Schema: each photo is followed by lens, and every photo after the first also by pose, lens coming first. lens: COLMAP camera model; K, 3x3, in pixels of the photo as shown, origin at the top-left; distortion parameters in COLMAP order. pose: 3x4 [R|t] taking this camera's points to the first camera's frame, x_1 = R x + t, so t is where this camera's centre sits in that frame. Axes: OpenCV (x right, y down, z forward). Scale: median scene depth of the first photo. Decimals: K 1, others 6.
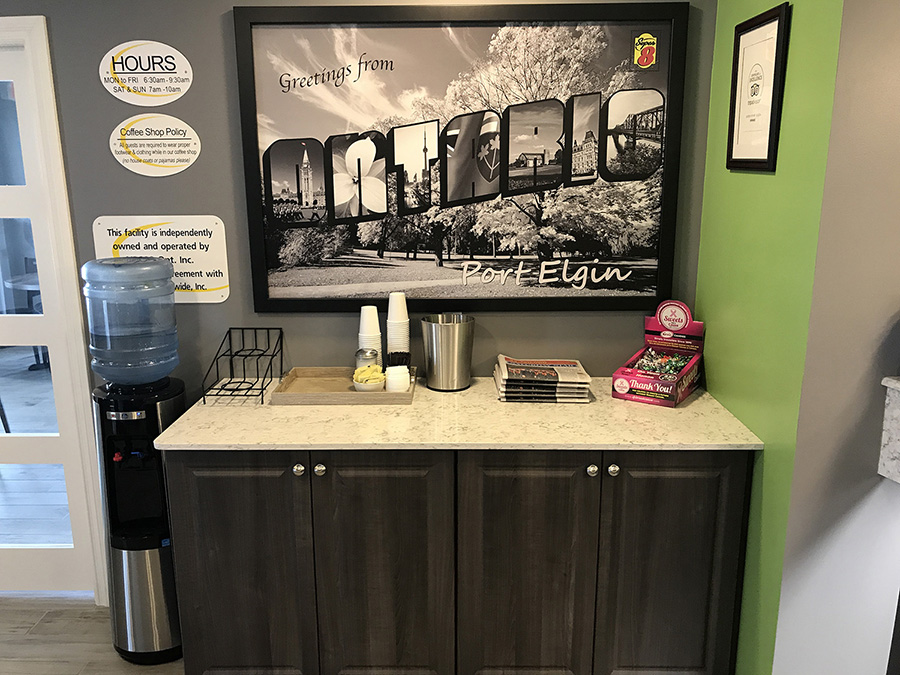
lens RADIAL K [[730.2, 0, 450.6], [0, 730.2, 341.6], [0, 0, 1]] dist [-0.010323, 0.005159]
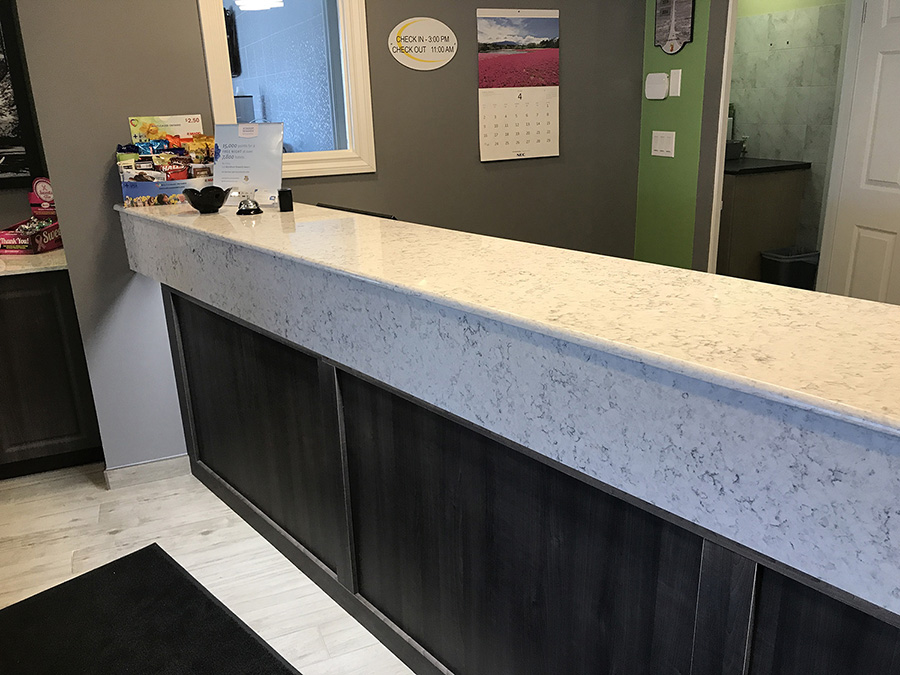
lens RADIAL K [[730.2, 0, 449.8], [0, 730.2, 336.2], [0, 0, 1]] dist [-0.010323, 0.005159]
pose [[0.917170, -0.139707, 0.373203, 0.451802], [0.111614, 0.989107, 0.095970, 0.181923], [-0.382546, -0.046366, 0.922773, -0.500471]]
